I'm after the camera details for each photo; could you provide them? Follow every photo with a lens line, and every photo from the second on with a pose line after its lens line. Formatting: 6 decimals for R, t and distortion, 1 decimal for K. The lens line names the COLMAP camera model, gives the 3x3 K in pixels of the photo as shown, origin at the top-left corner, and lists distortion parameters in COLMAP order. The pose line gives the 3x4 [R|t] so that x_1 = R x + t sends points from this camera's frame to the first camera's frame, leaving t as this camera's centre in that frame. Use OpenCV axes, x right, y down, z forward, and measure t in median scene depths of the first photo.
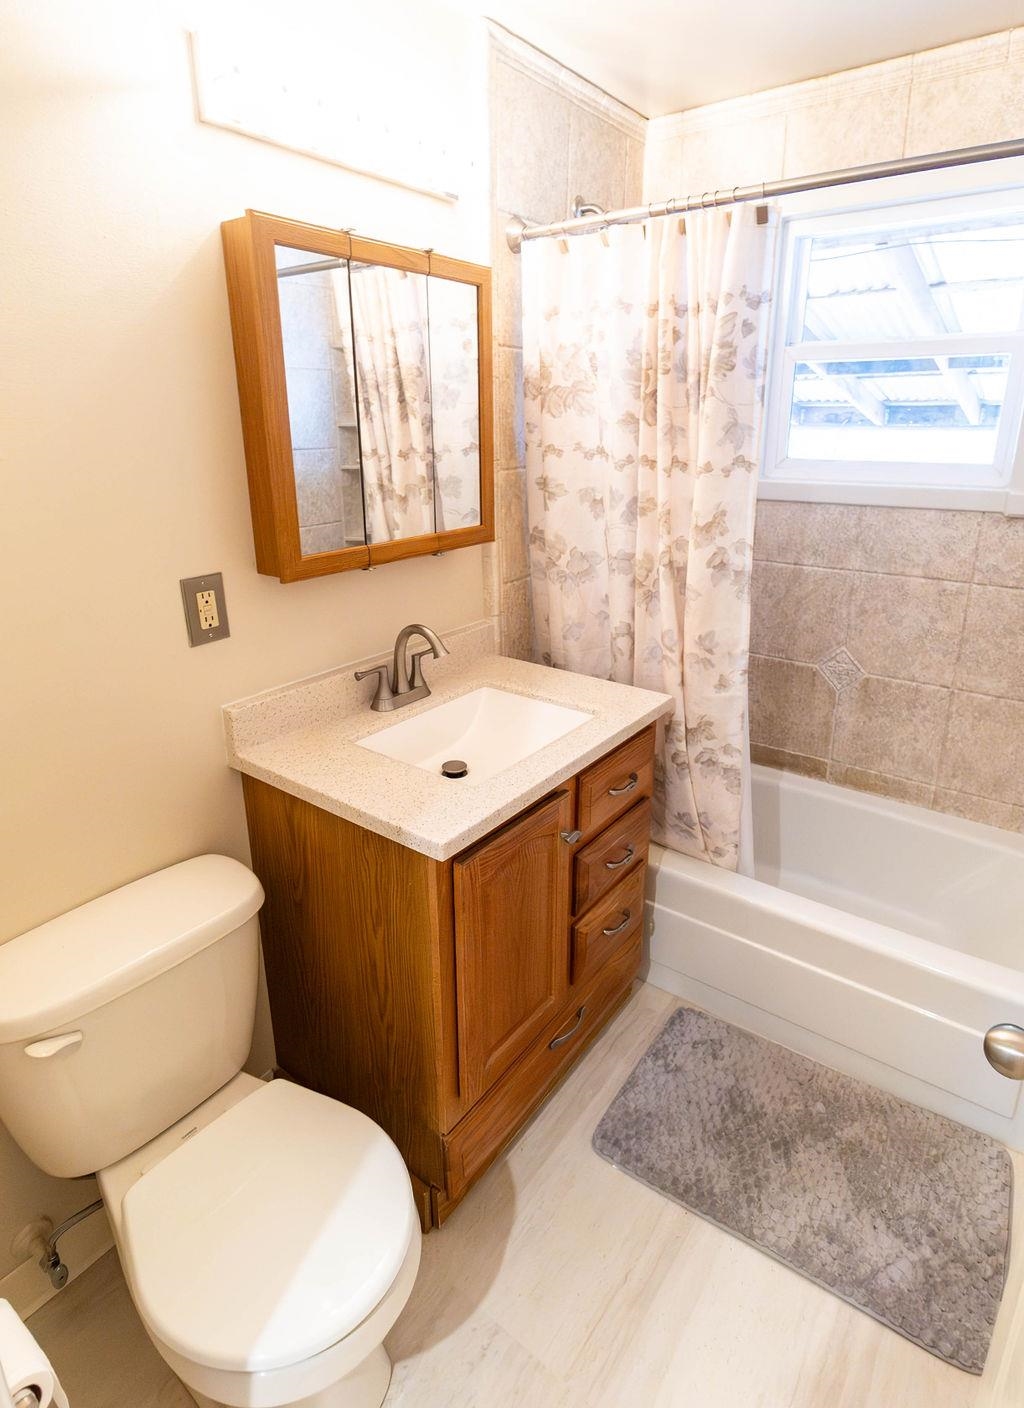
lens RADIAL K [[760.3, 0, 508.9], [0, 760.3, 644.2], [0, 0, 1]] dist [-0.002991, -0.002537]
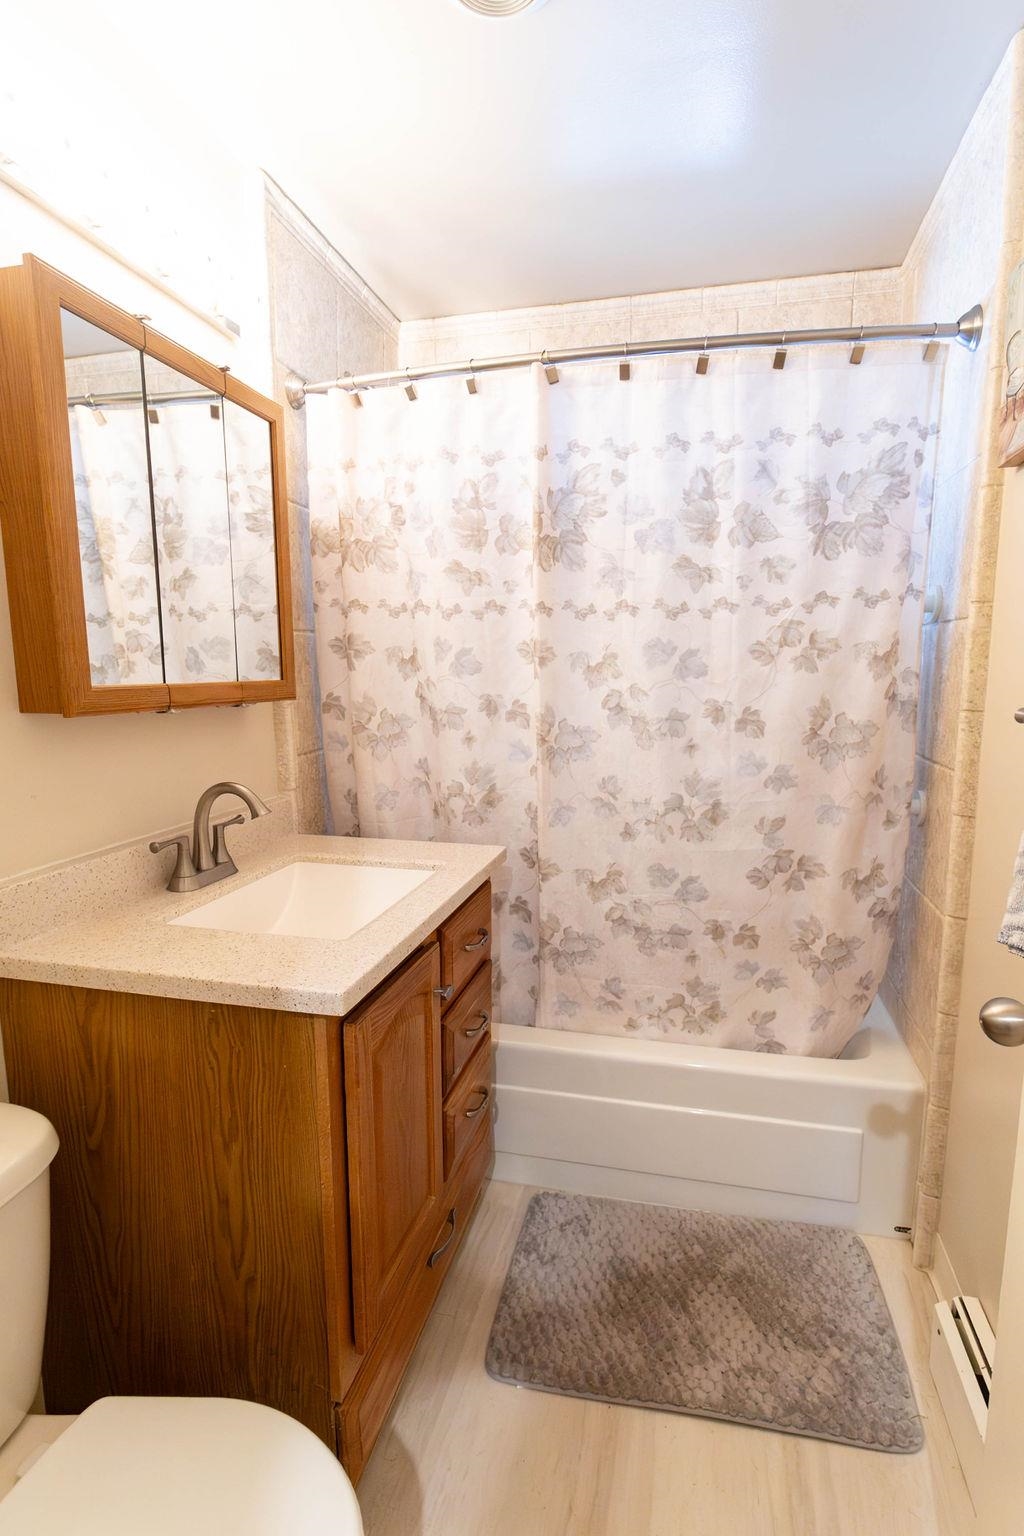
lens RADIAL K [[764.9, 0, 520.0], [0, 764.9, 777.5], [0, 0, 1]] dist [0.000586, -0.002634]
pose [[0.917331, -0.051639, 0.394762, -0.153736], [0.109001, 0.986242, -0.124279, 0.107993], [-0.382913, 0.157034, 0.910339, 0.096699]]
